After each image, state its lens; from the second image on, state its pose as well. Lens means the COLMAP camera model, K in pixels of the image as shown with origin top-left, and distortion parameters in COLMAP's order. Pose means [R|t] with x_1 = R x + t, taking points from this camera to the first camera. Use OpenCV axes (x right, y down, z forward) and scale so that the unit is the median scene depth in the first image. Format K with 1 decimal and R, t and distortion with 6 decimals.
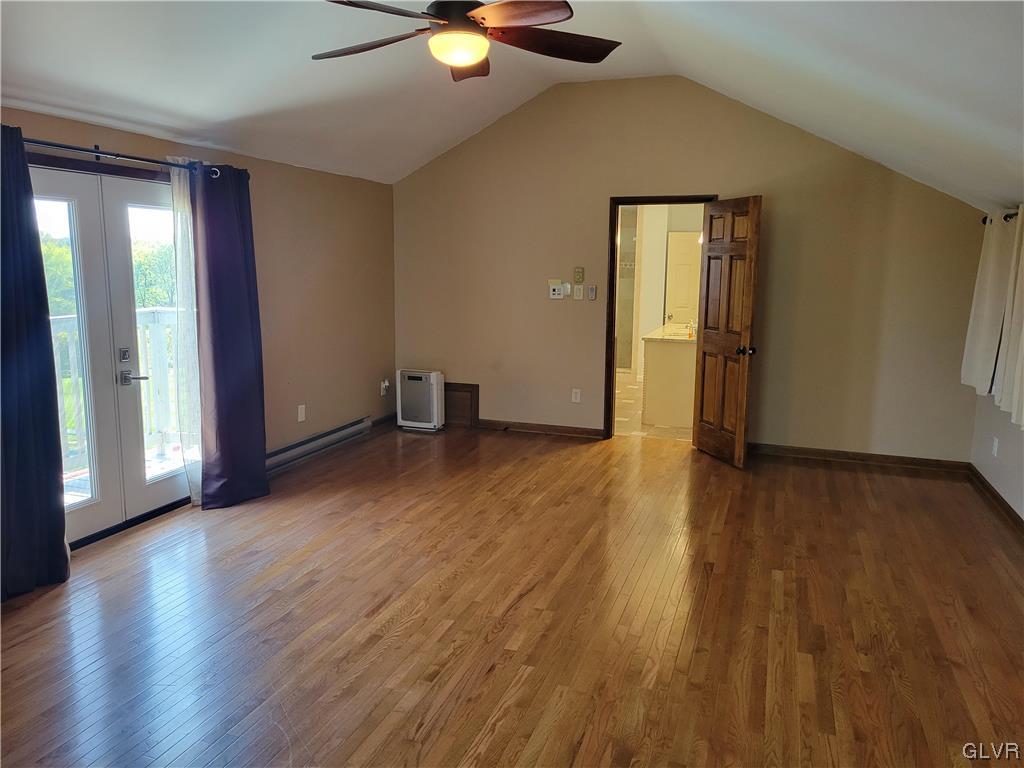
lens RADIAL K [[771.1, 0, 506.7], [0, 771.1, 386.4], [0, 0, 1]] dist [0.037009, -0.002931]
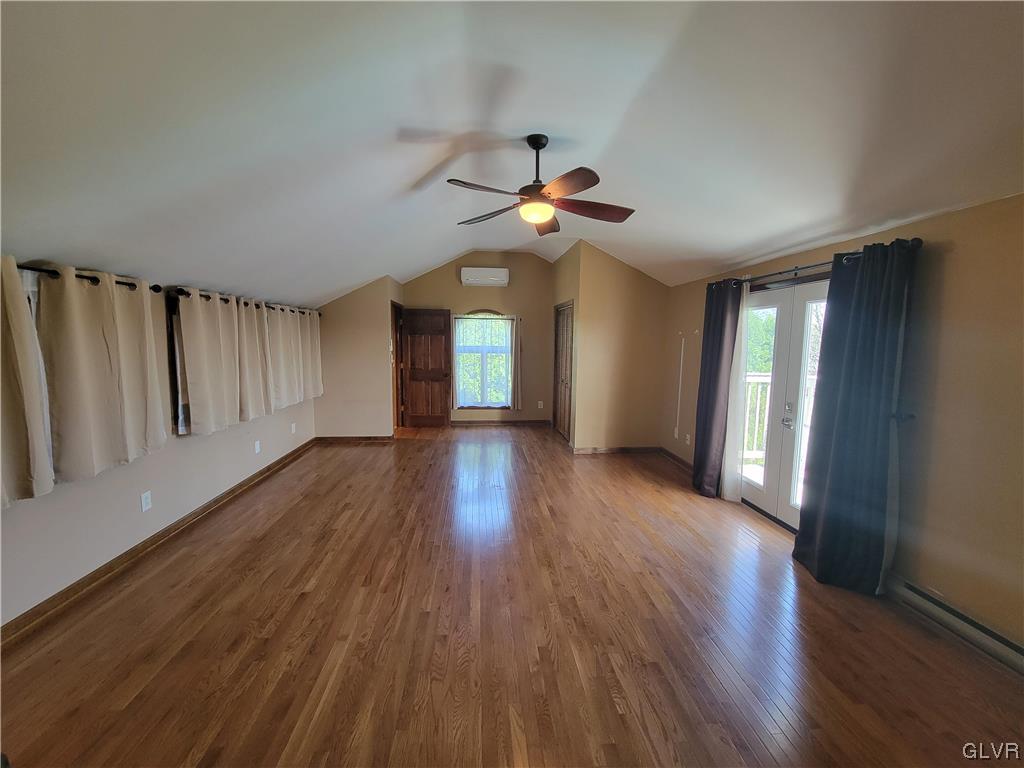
lens RADIAL K [[414.2, 0, 512.0], [0, 414.2, 384.0], [0, 0, 1]] dist [-0.001713, -0.000660]
pose [[-0.908554, 0.023554, -0.417103, 0.317750], [-0.089627, 0.964172, 0.249678, -0.246229], [0.408040, 0.264230, -0.873891, 1.572579]]
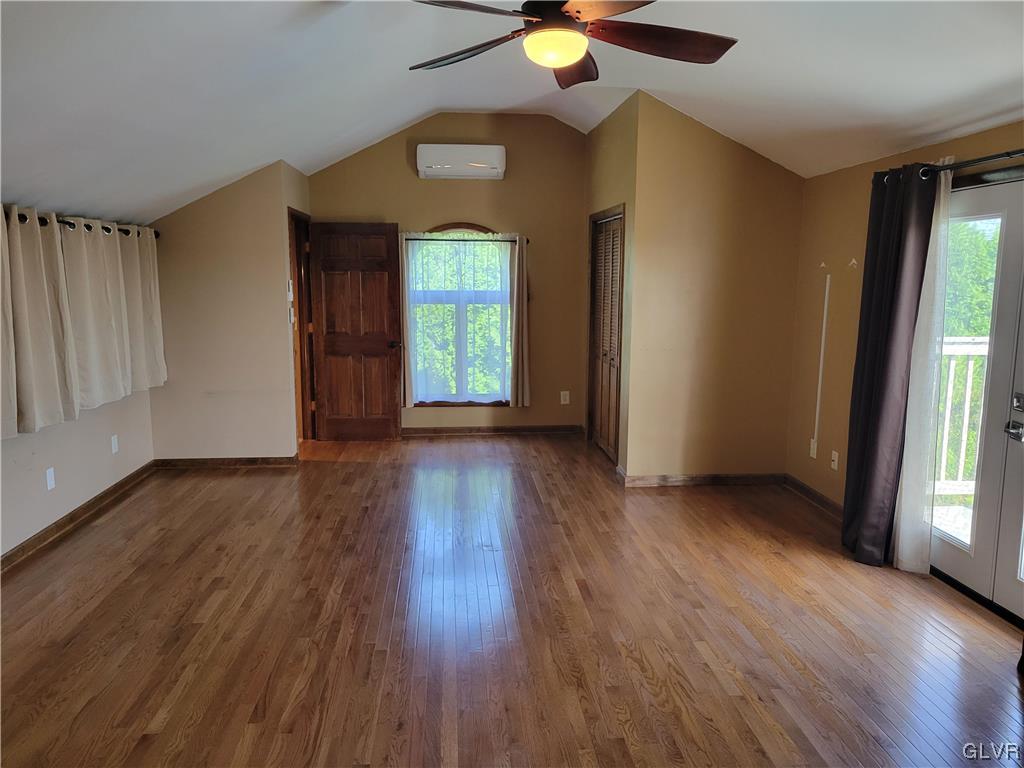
lens RADIAL K [[771.1, 0, 506.7], [0, 771.1, 386.4], [0, 0, 1]] dist [0.037009, -0.002931]
pose [[-0.912068, 0.045113, -0.407550, 0.328260], [-0.080774, 0.954686, 0.286445, -0.259707], [0.402004, 0.294177, -0.867094, 1.598274]]
